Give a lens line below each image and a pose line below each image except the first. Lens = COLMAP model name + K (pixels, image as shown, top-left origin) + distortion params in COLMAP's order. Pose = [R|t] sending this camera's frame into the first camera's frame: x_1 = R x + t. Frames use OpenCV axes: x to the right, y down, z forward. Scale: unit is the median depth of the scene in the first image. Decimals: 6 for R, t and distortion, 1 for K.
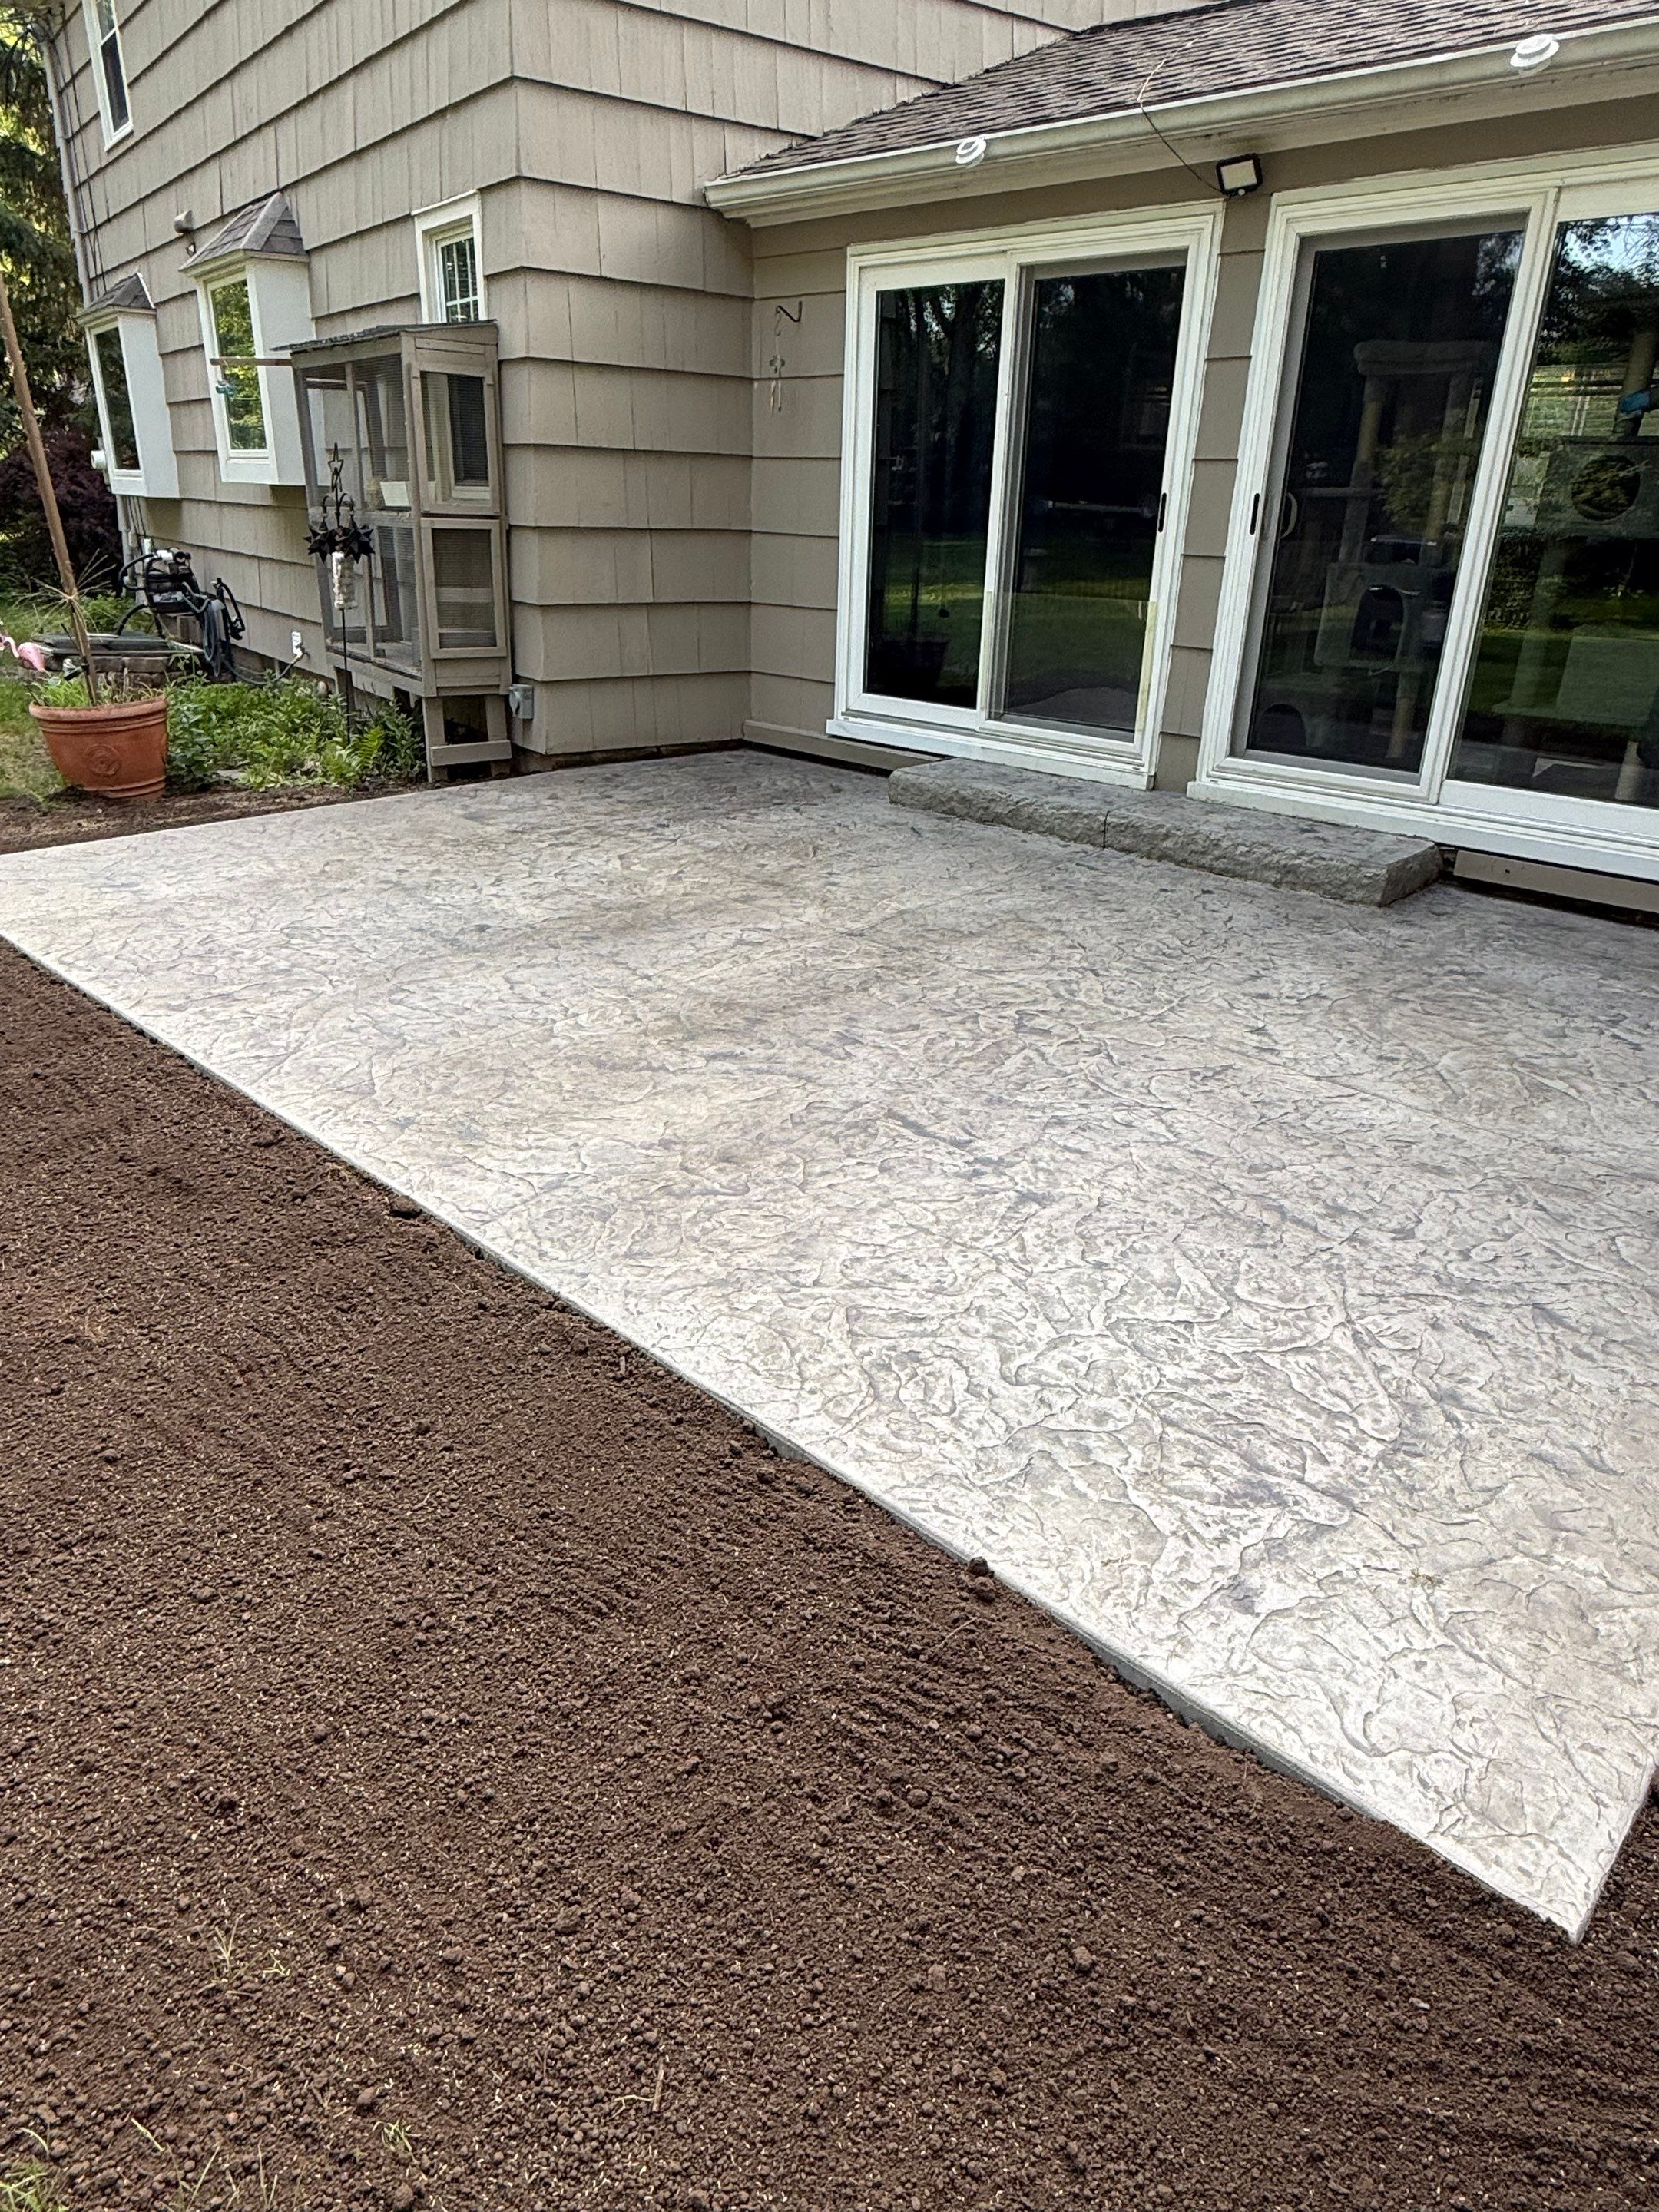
lens RADIAL K [[1375.9, 0, 822.3], [0, 1375.9, 1081.9], [0, 0, 1]] dist [0.000500, 0.001704]
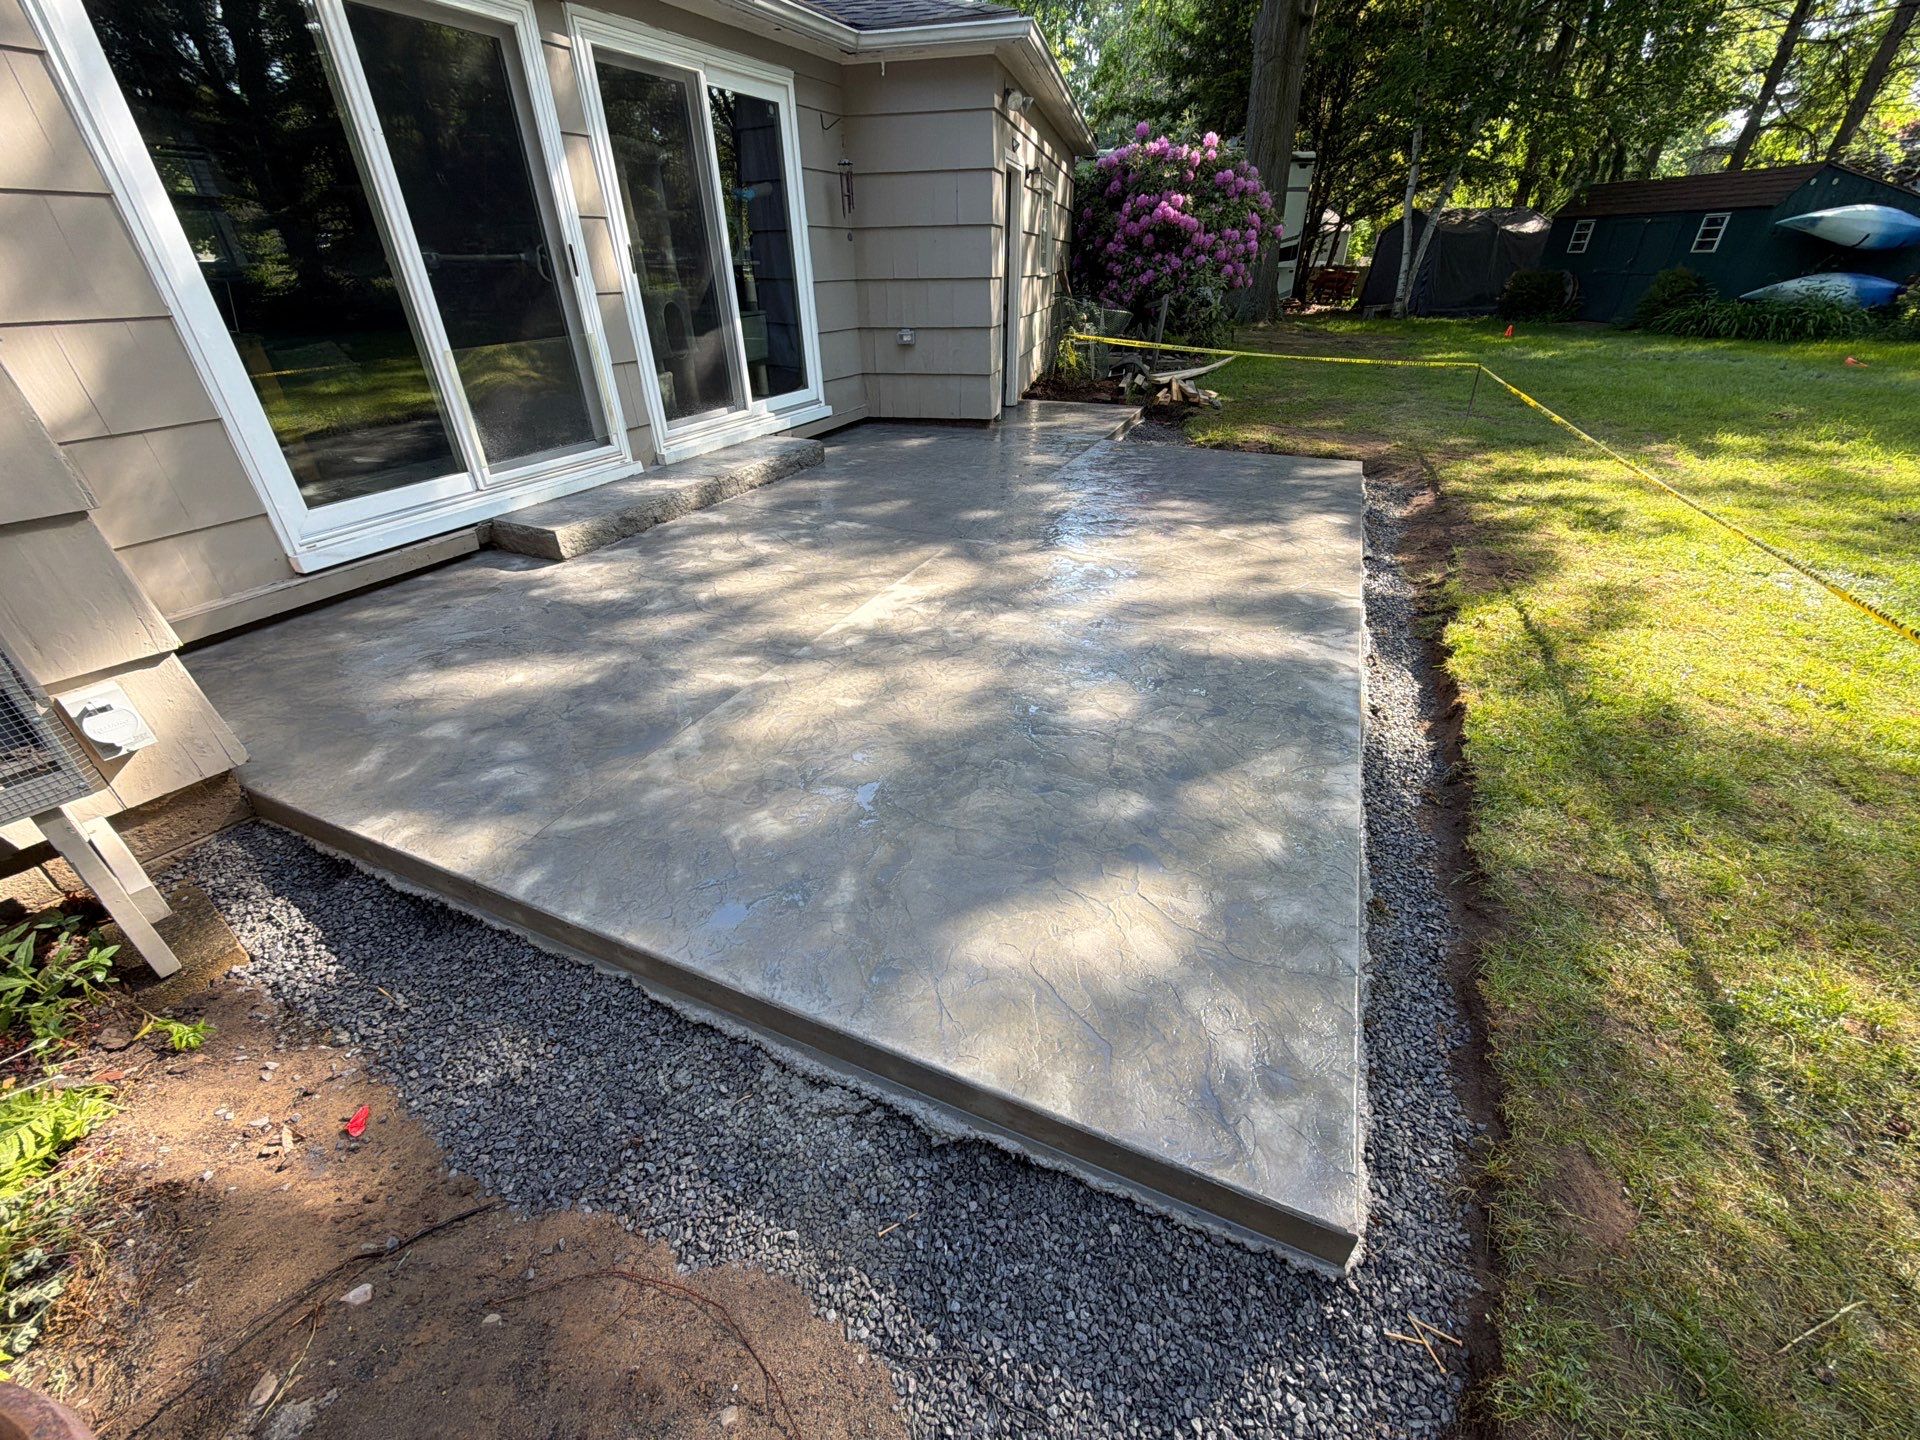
lens RADIAL K [[761.5, 0, 961.4], [0, 761.5, 717.2], [0, 0, 1]] dist [0.002561, -0.001100]
pose [[-0.320721, -0.509565, 0.798425, -0.794594], [0.371721, 0.707611, 0.600924, -0.486440], [-0.871184, 0.489520, -0.037530, 1.103376]]
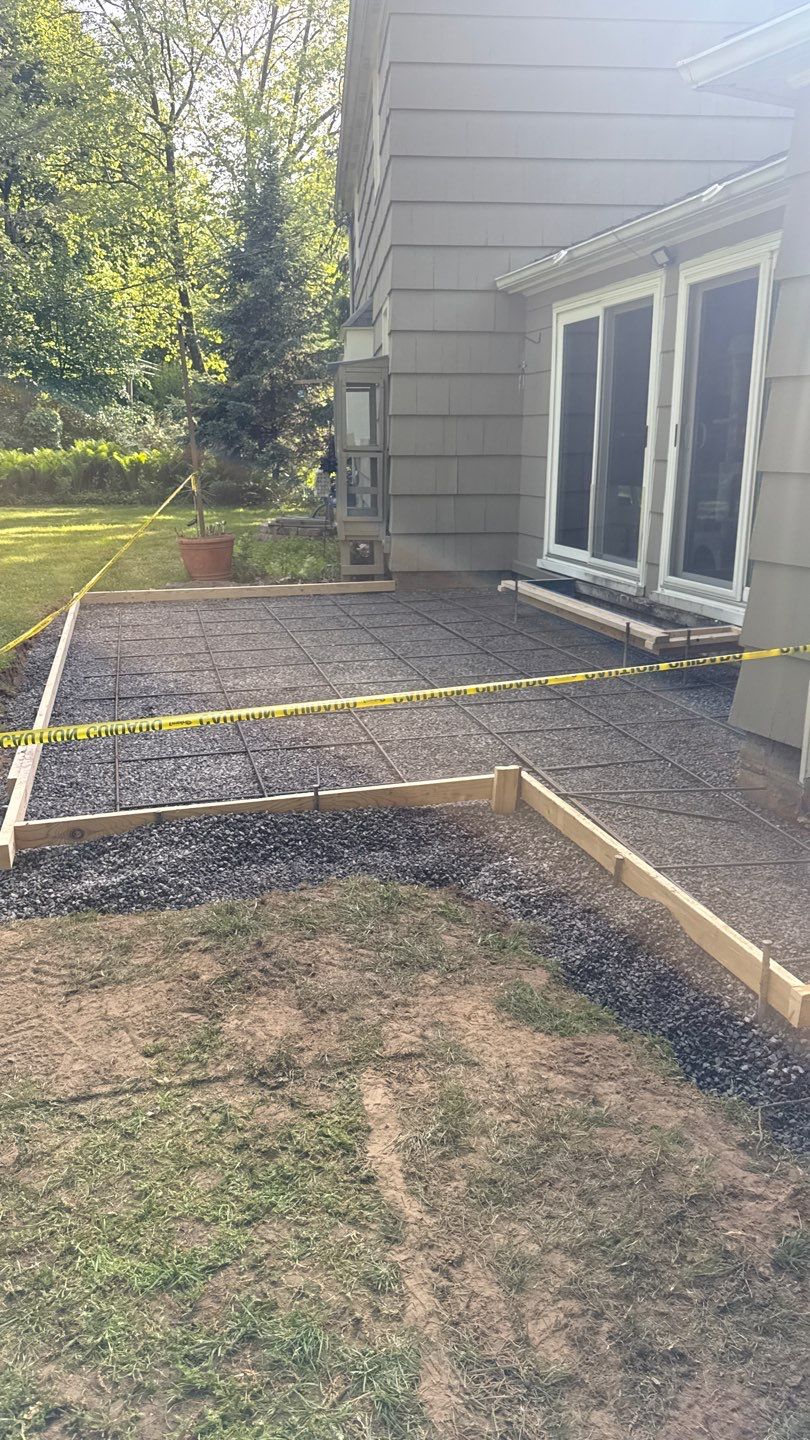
lens RADIAL K [[1039.5, 0, 394.9], [0, 1039.5, 730.1], [0, 0, 1]] dist [0.037651, -0.006618]
pose [[0.848758, 0.111353, -0.516924, 0.841181], [-0.180139, 0.979990, -0.084673, 0.142396], [0.497152, 0.164986, 0.851833, -0.266983]]
